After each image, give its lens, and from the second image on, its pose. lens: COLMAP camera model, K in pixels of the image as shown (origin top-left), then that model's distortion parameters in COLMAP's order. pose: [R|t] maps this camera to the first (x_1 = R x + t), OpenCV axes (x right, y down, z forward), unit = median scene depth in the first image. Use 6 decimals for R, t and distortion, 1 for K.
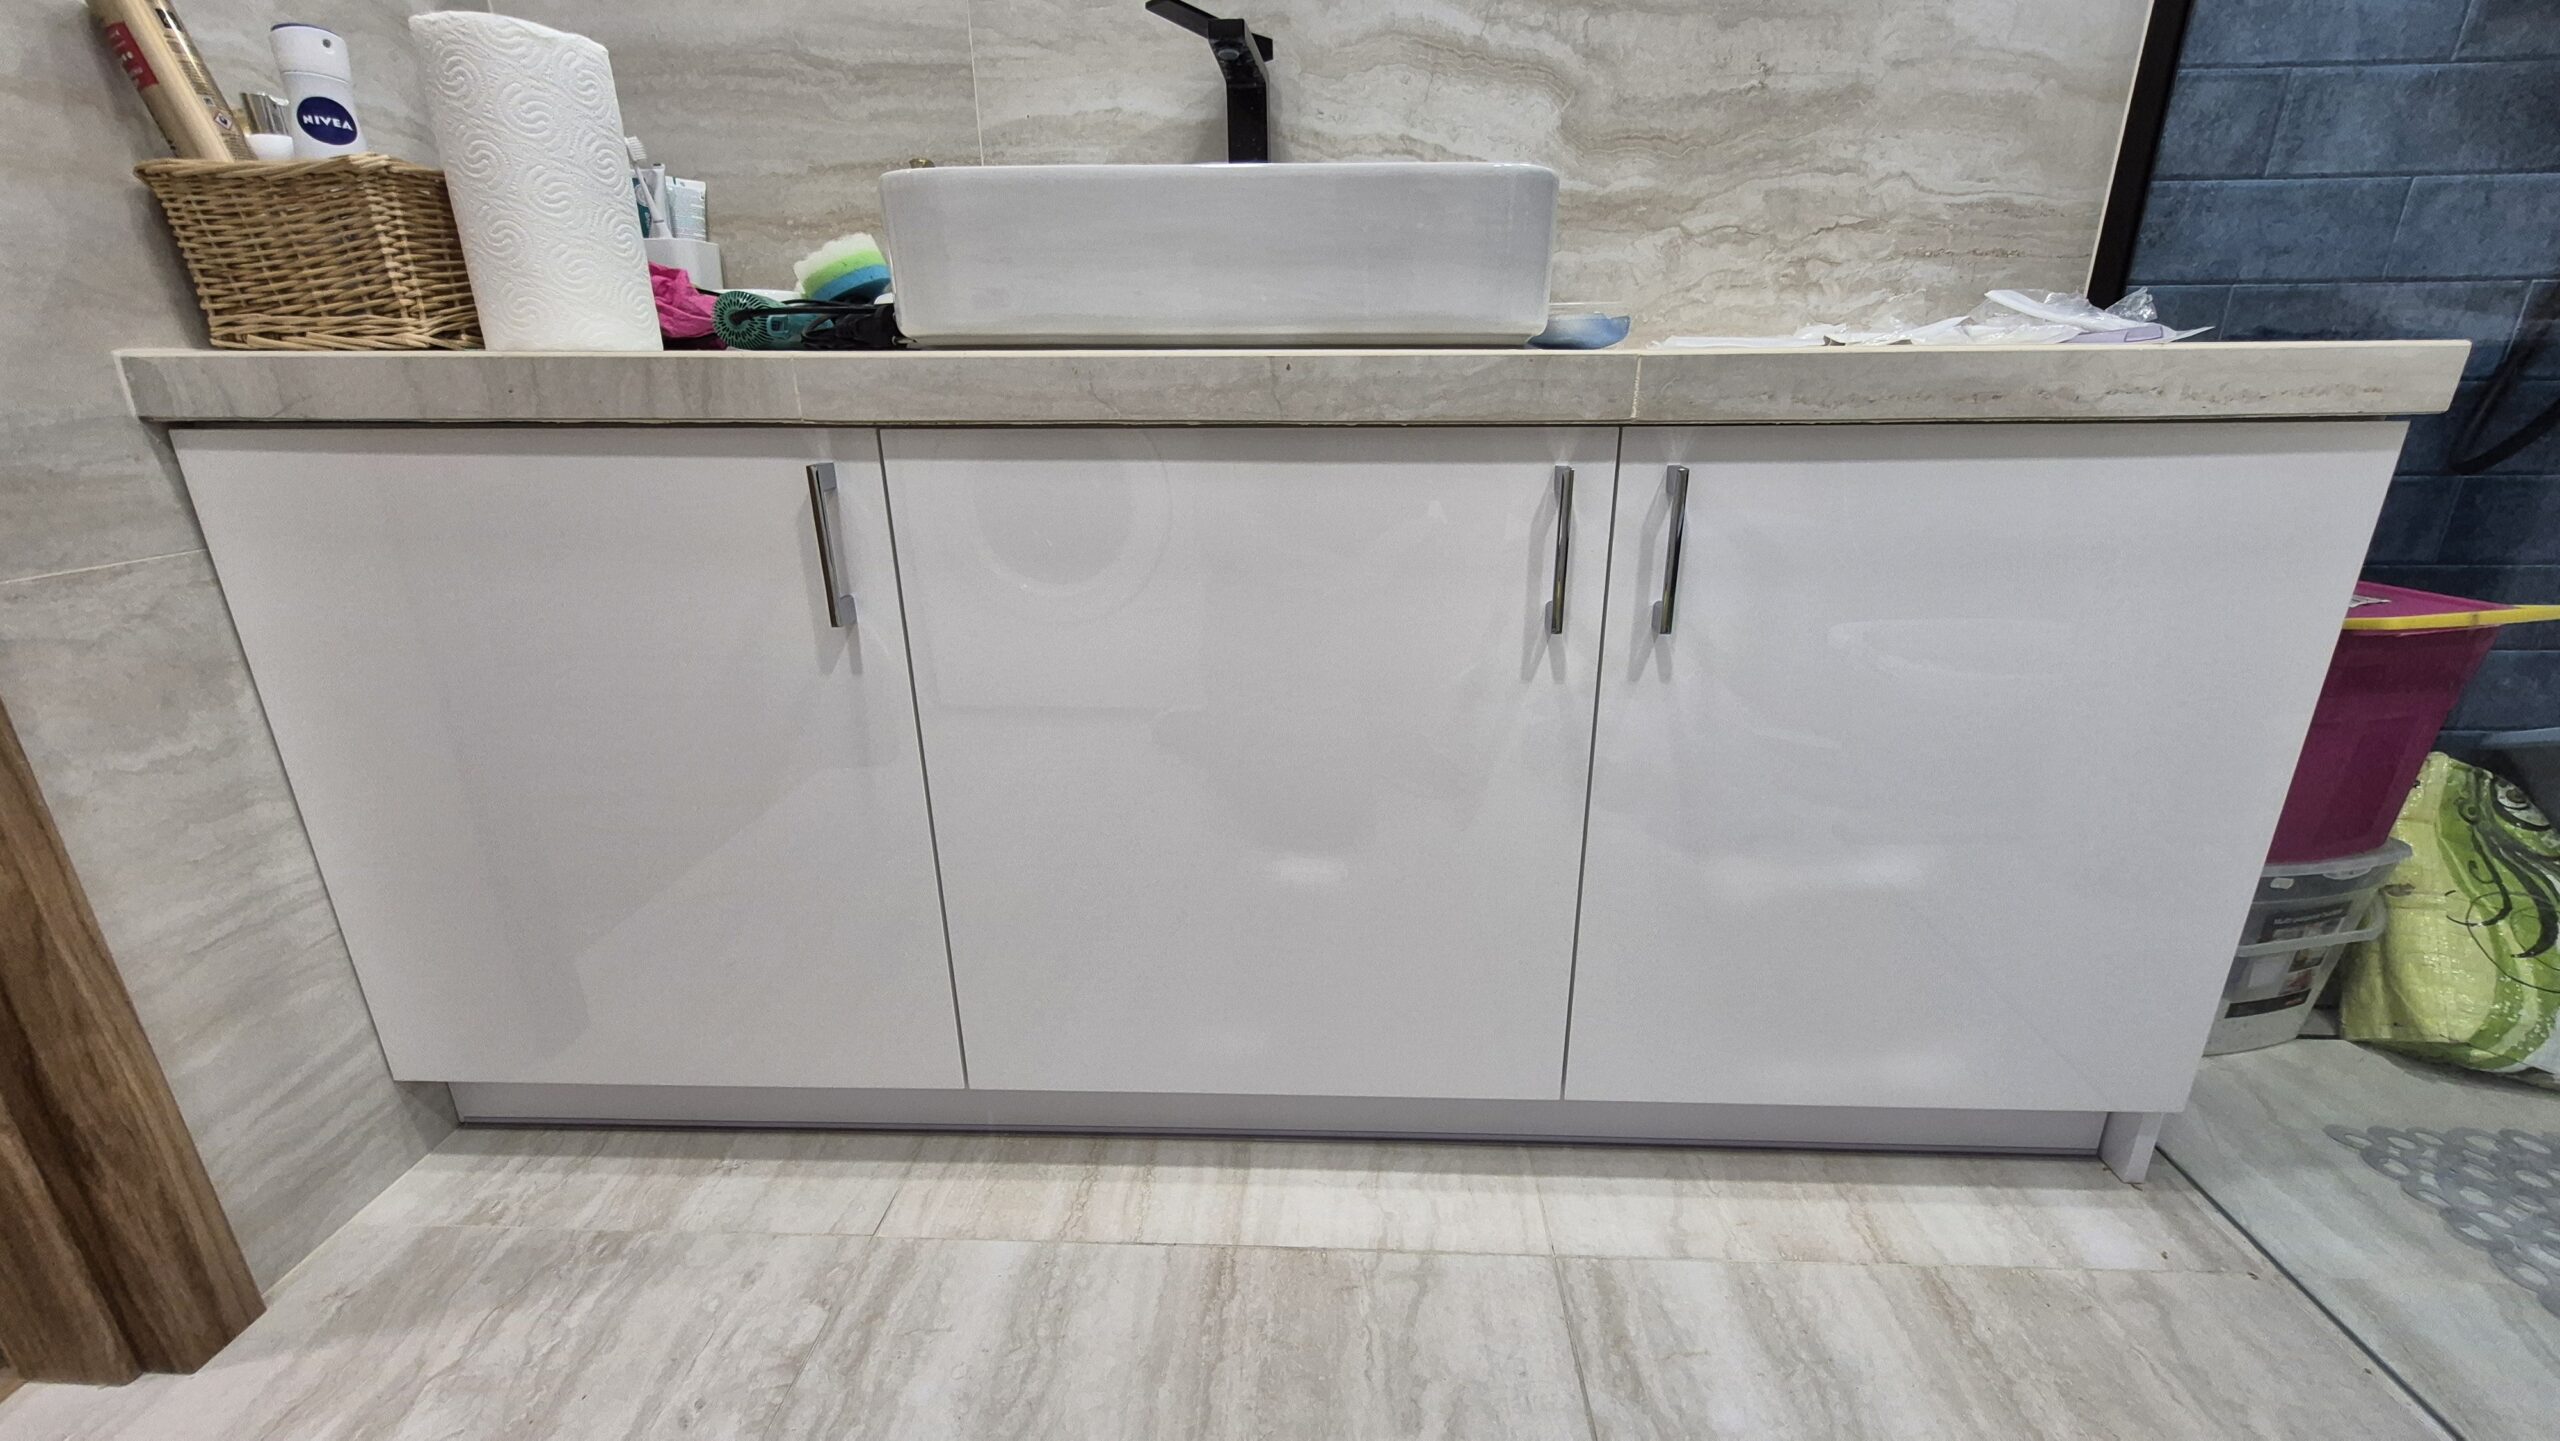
lens RADIAL K [[1012.8, 0, 1295.9], [0, 1012.8, 706.4], [0, 0, 1]] dist [-0.003162, -0.000526]
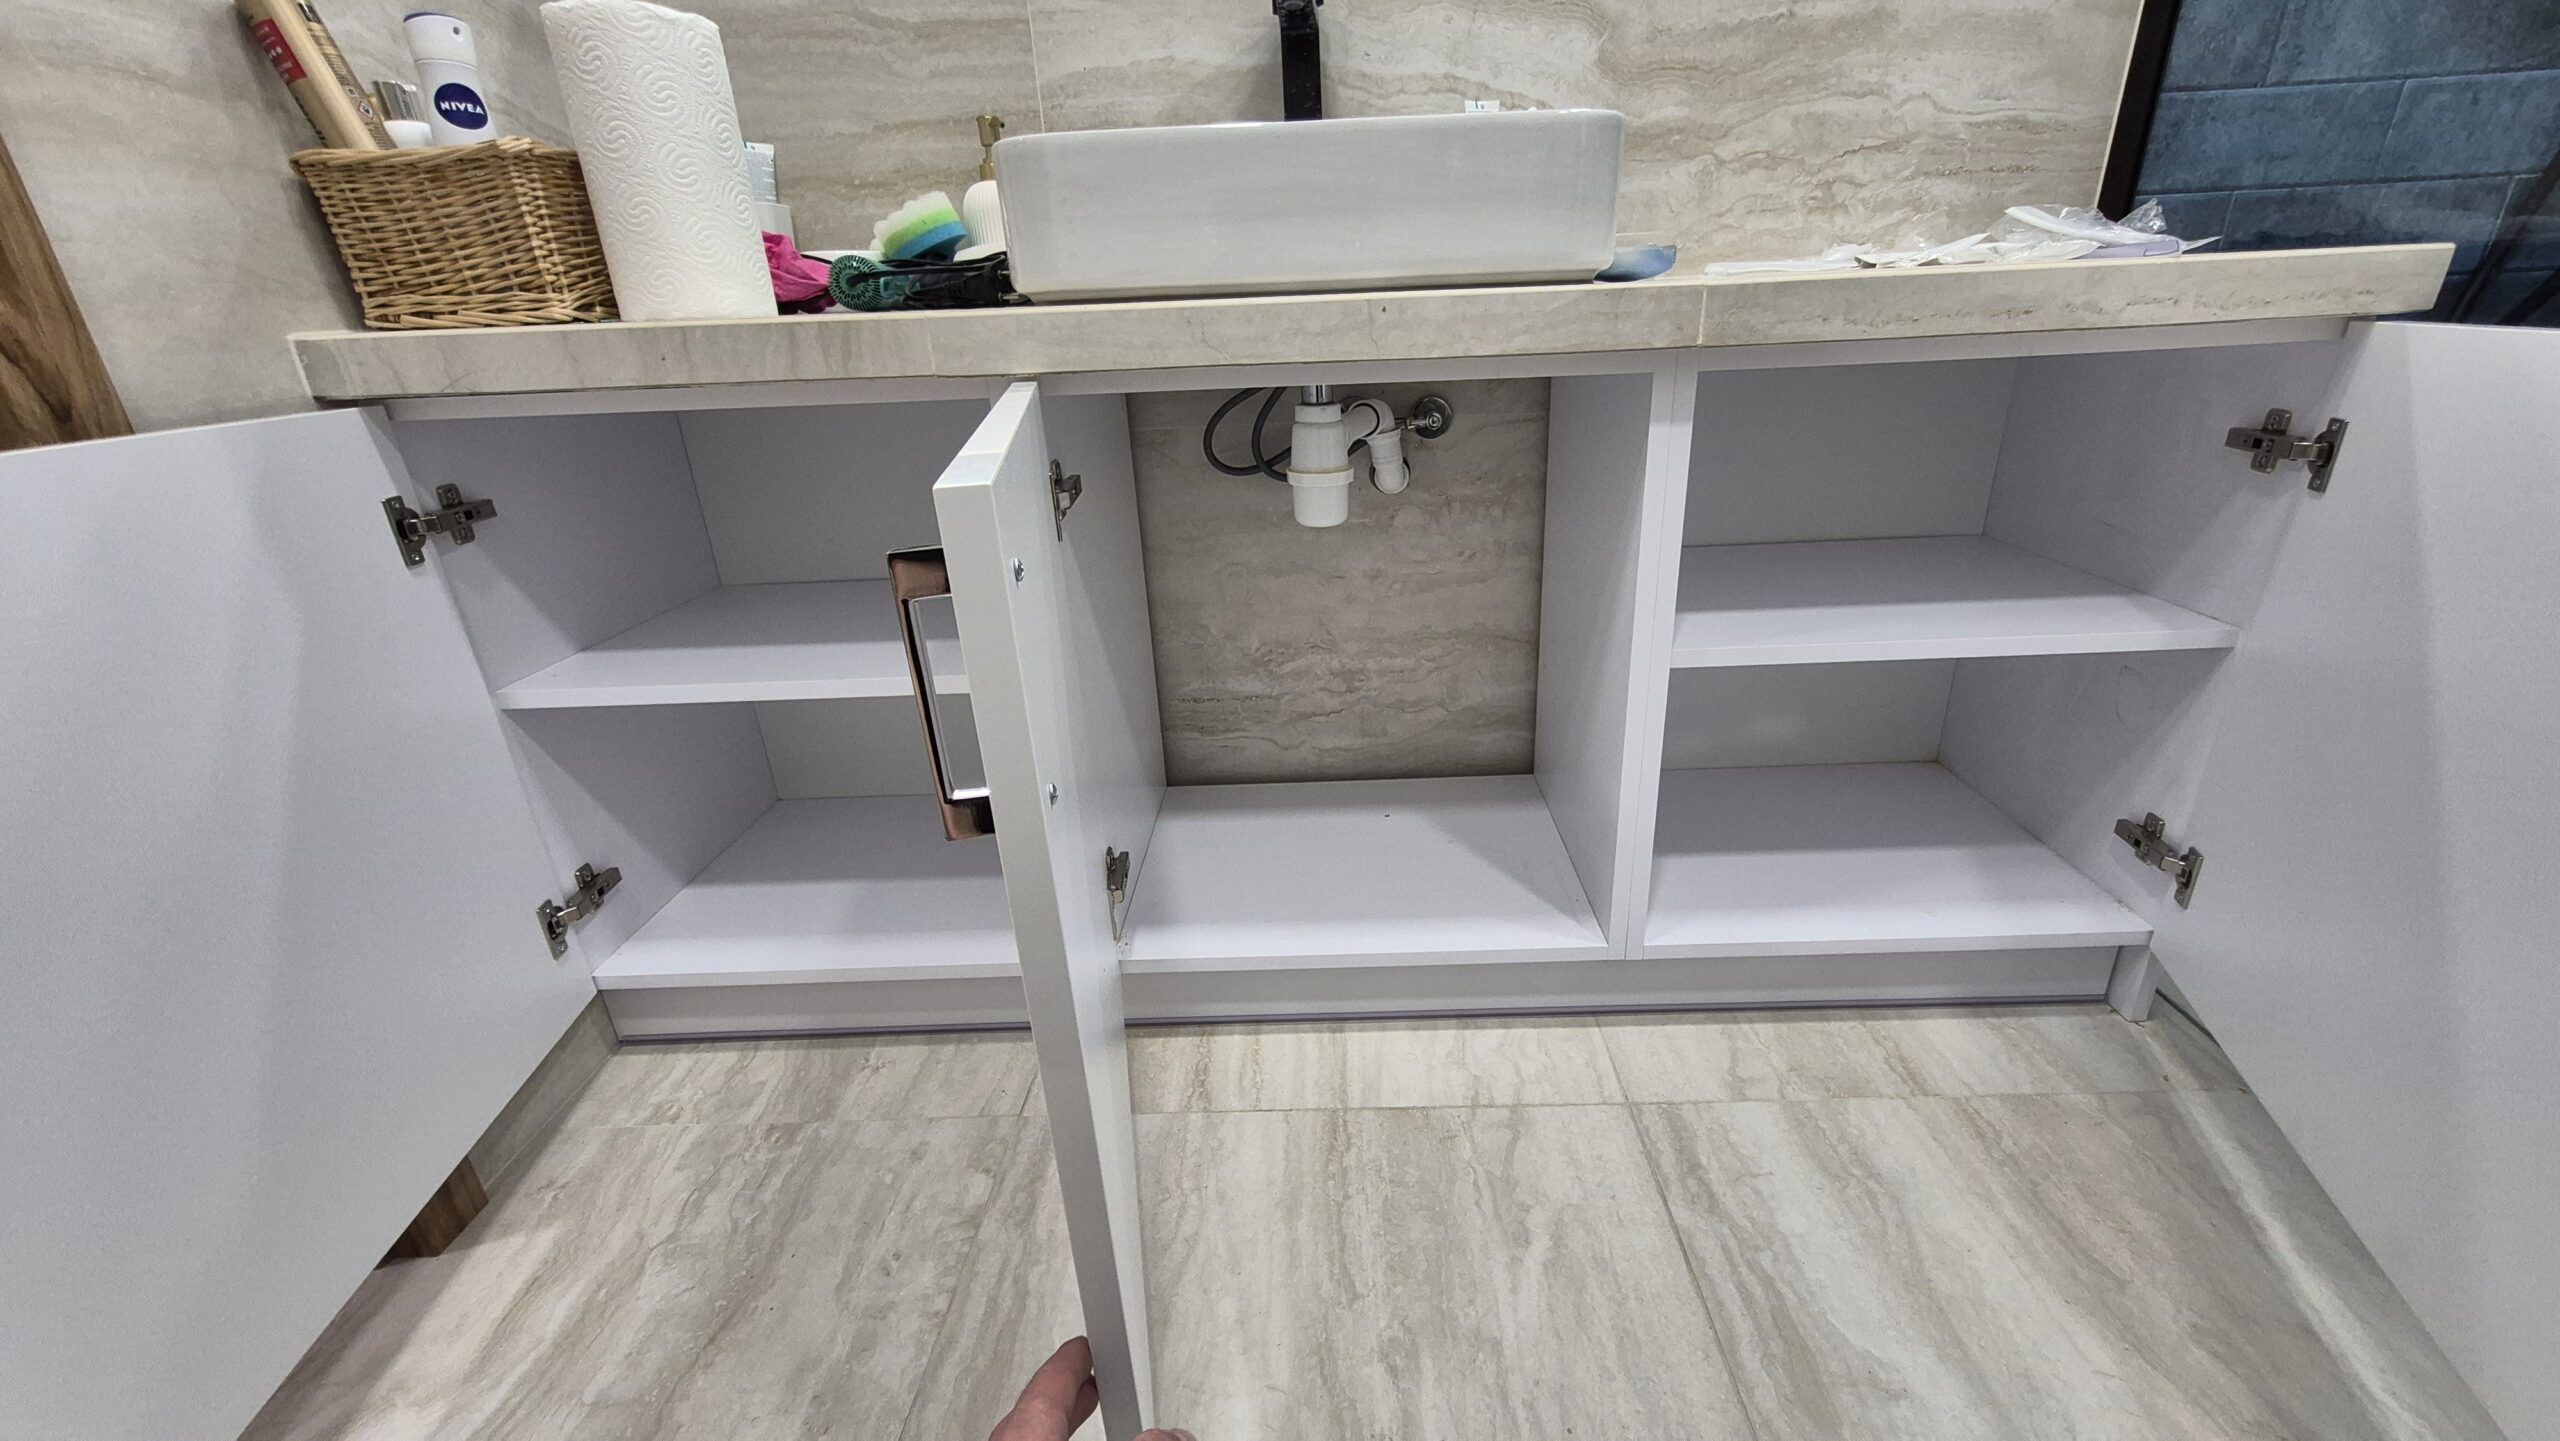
lens RADIAL K [[1012.8, 0, 1295.9], [0, 1012.8, 706.4], [0, 0, 1]] dist [-0.003162, -0.000526]
pose [[0.999053, -0.042576, 0.008917, -0.111524], [0.041959, 0.997275, 0.060675, 0.019052], [-0.011476, -0.060243, 0.998118, -0.098474]]
